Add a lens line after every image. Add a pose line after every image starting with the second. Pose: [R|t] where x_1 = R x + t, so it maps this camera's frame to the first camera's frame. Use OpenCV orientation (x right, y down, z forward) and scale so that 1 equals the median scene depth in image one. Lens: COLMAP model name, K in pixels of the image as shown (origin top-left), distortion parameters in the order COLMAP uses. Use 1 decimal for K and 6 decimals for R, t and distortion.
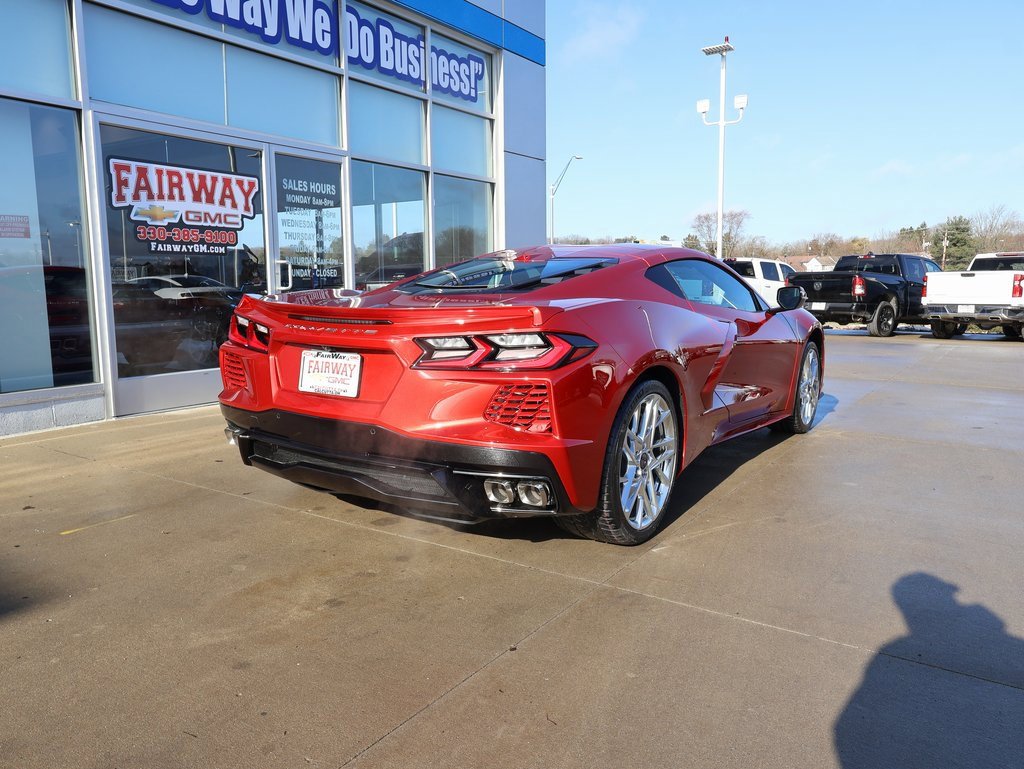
lens RADIAL K [[785.1, 0, 512.0], [0, 785.1, 384.5], [0, 0, 1]] dist [0.001832, 0.002625]
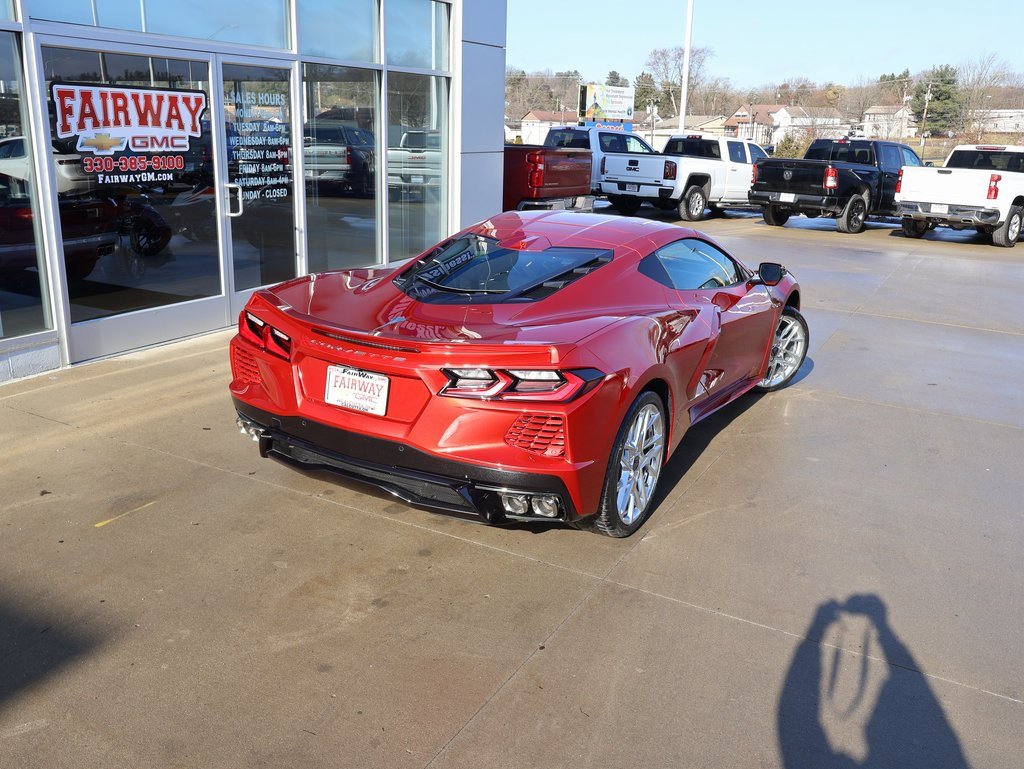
lens RADIAL K [[903.5, 0, 512.0], [0, 903.5, 384.5], [0, 0, 1]] dist [0.001638, -0.003659]
pose [[0.995692, 0.011066, 0.092058, -0.066177], [-0.025030, 0.988071, 0.151954, -0.103867], [-0.089278, -0.153604, 0.984091, -0.117591]]
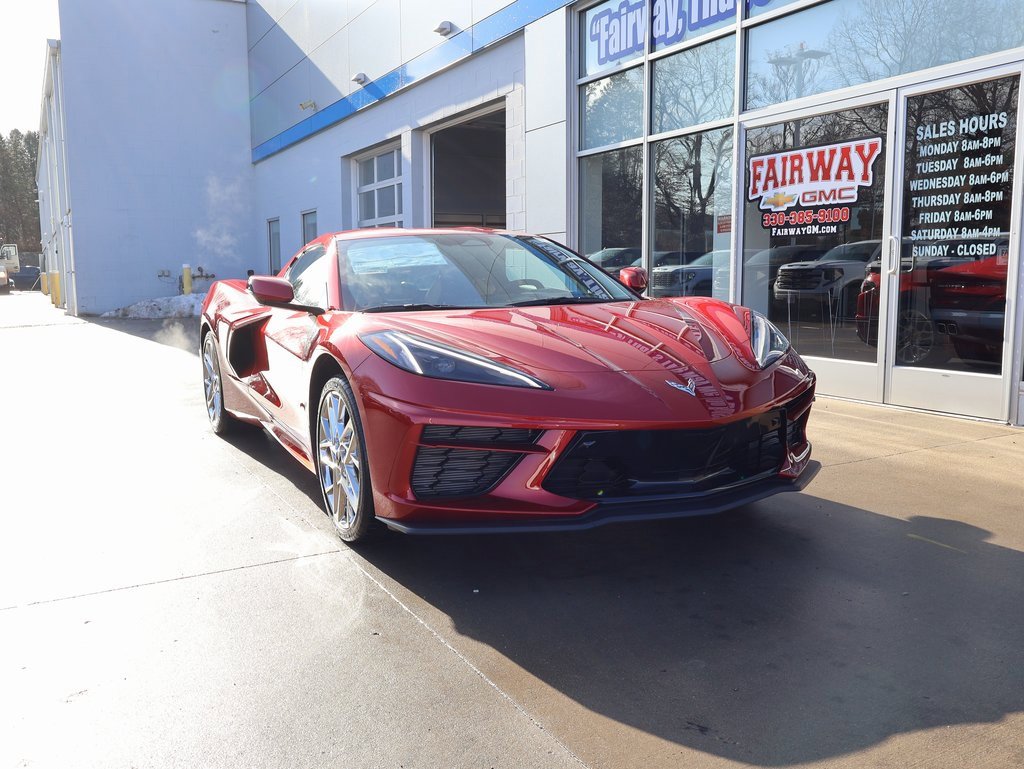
lens RADIAL K [[902.2, 0, 512.0], [0, 902.2, 384.5], [0, 0, 1]] dist [-0.000668, 0.003474]
pose [[-0.481605, 0.116335, -0.868633, 0.746432], [-0.104080, 0.976544, 0.188494, -0.157216], [0.870186, 0.181187, -0.458200, 1.210014]]
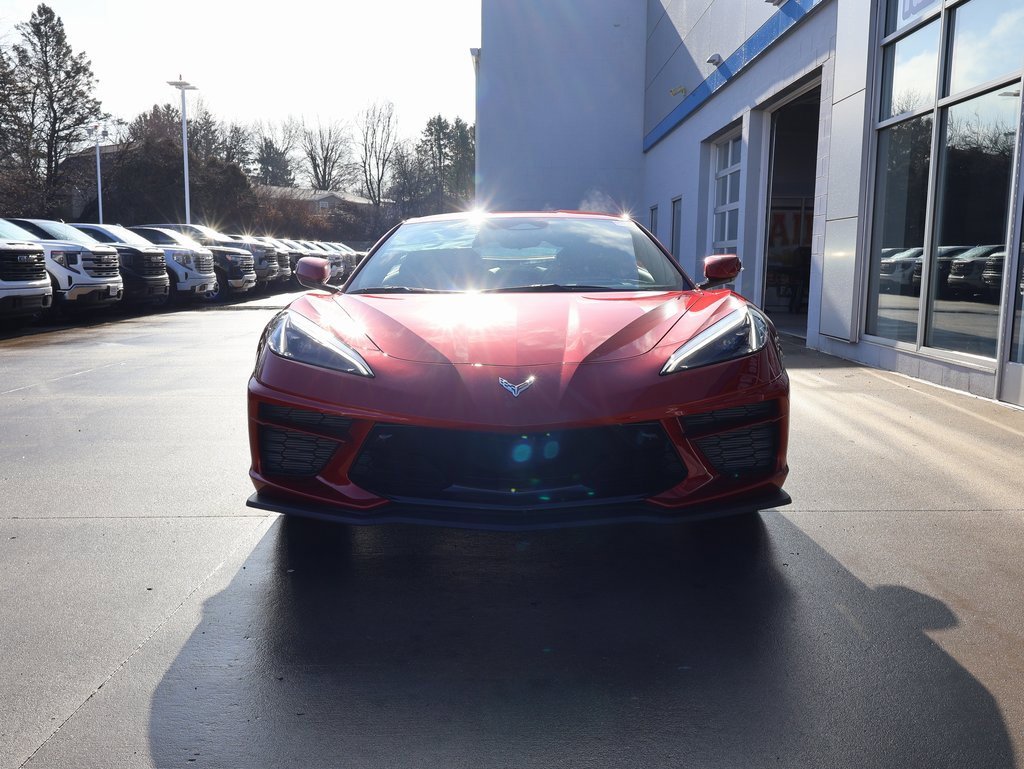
lens RADIAL K [[903.5, 0, 512.0], [0, 903.5, 384.5], [0, 0, 1]] dist [0.001638, -0.003659]
pose [[-0.839124, 0.072083, -0.539142, 0.515430], [-0.074464, 0.966625, 0.245134, -0.180373], [0.538819, 0.245844, -0.805751, 1.412727]]
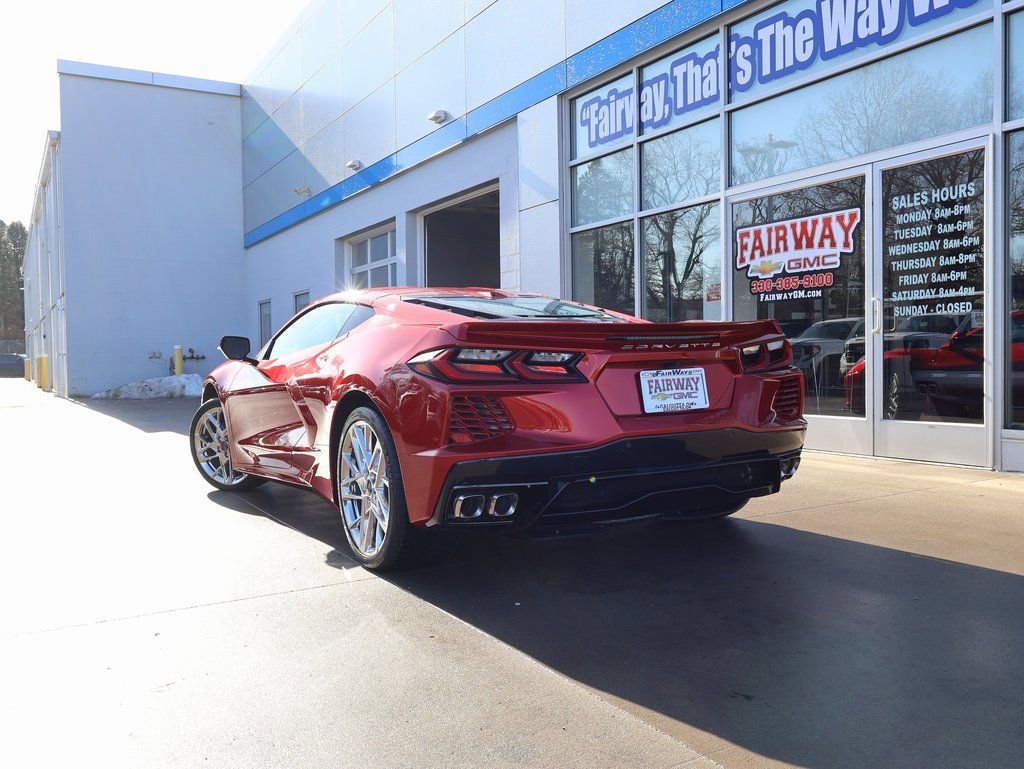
lens RADIAL K [[902.2, 0, 512.0], [0, 902.2, 384.5], [0, 0, 1]] dist [-0.000668, 0.003474]
pose [[-0.461102, 0.038365, -0.886518, 0.802435], [-0.097208, 0.990868, 0.093442, -0.130196], [0.882007, 0.129263, -0.453161, 1.207494]]
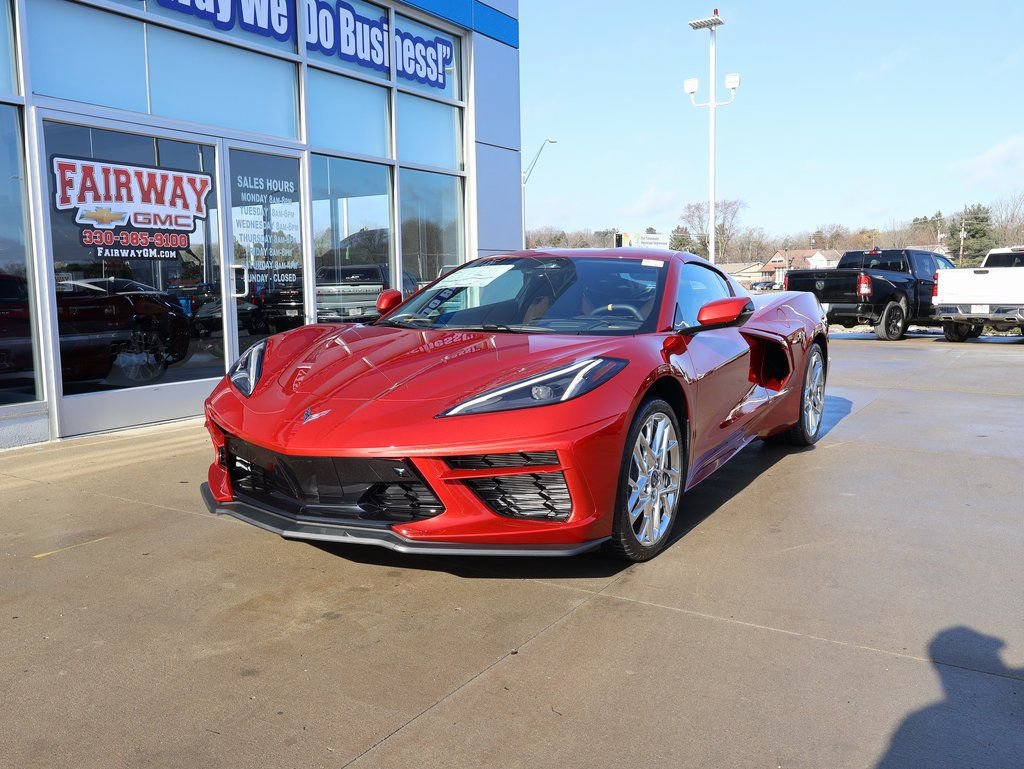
lens RADIAL K [[902.2, 0, 512.0], [0, 902.2, 384.5], [0, 0, 1]] dist [-0.000668, 0.003474]
pose [[0.999224, -0.012250, 0.037444, -0.015280], [0.012847, 0.999793, -0.015753, 0.002246], [-0.037243, 0.016222, 0.999175, -0.066010]]
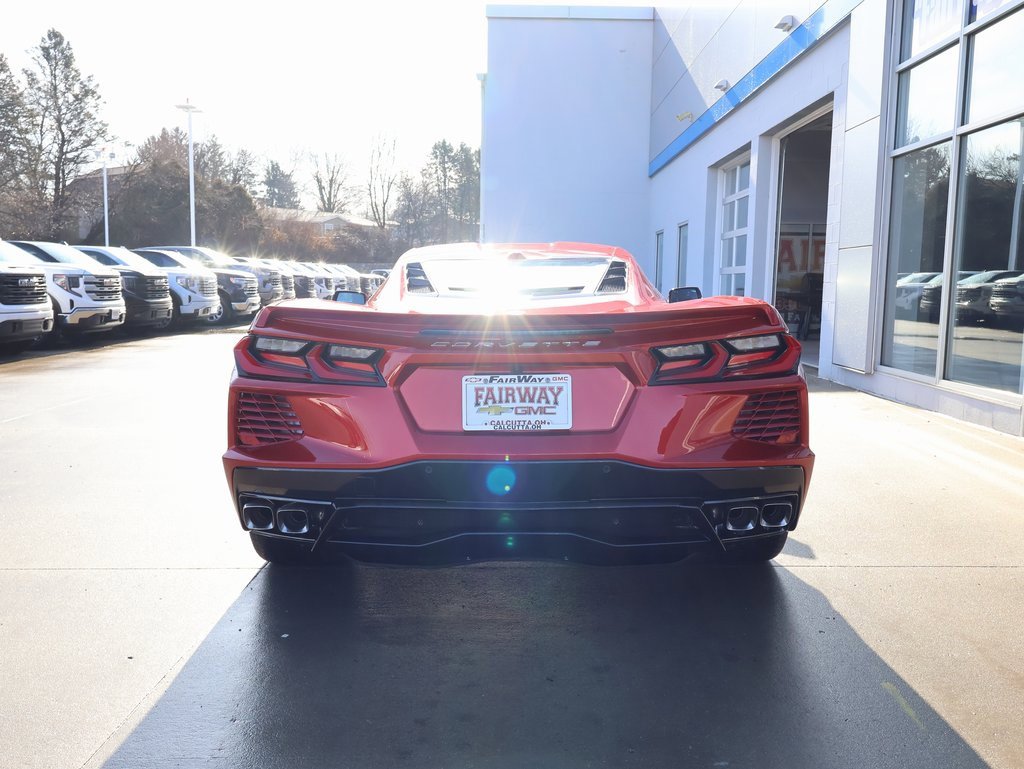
lens RADIAL K [[902.2, 0, 512.0], [0, 902.2, 384.5], [0, 0, 1]] dist [-0.000668, 0.003474]
pose [[-0.841317, 0.055534, -0.537682, 0.499905], [-0.078006, 0.971823, 0.222431, -0.184700], [0.534884, 0.229077, -0.813279, 1.378630]]
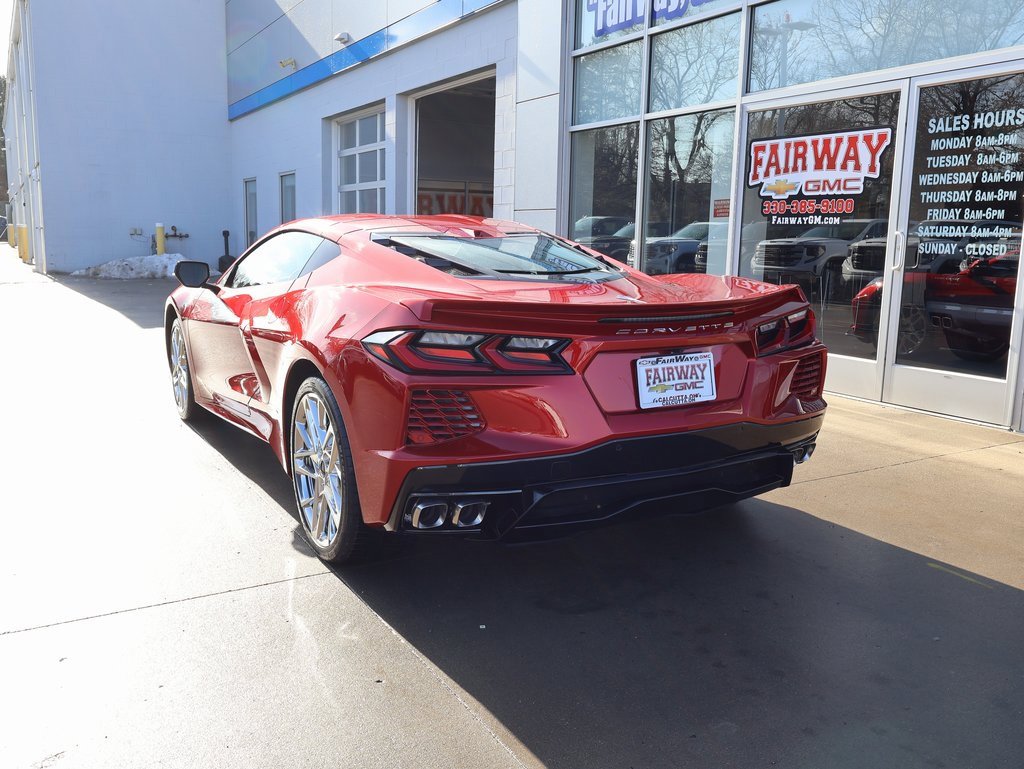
lens RADIAL K [[899.6, 0, 512.0], [0, 899.6, 384.5], [0, 0, 1]] dist [-0.005946, 0.012469]
pose [[-0.458284, 0.141629, -0.877449, 0.721499], [-0.133263, 0.965114, 0.225381, -0.176269], [0.878758, 0.220220, -0.423423, 1.170321]]
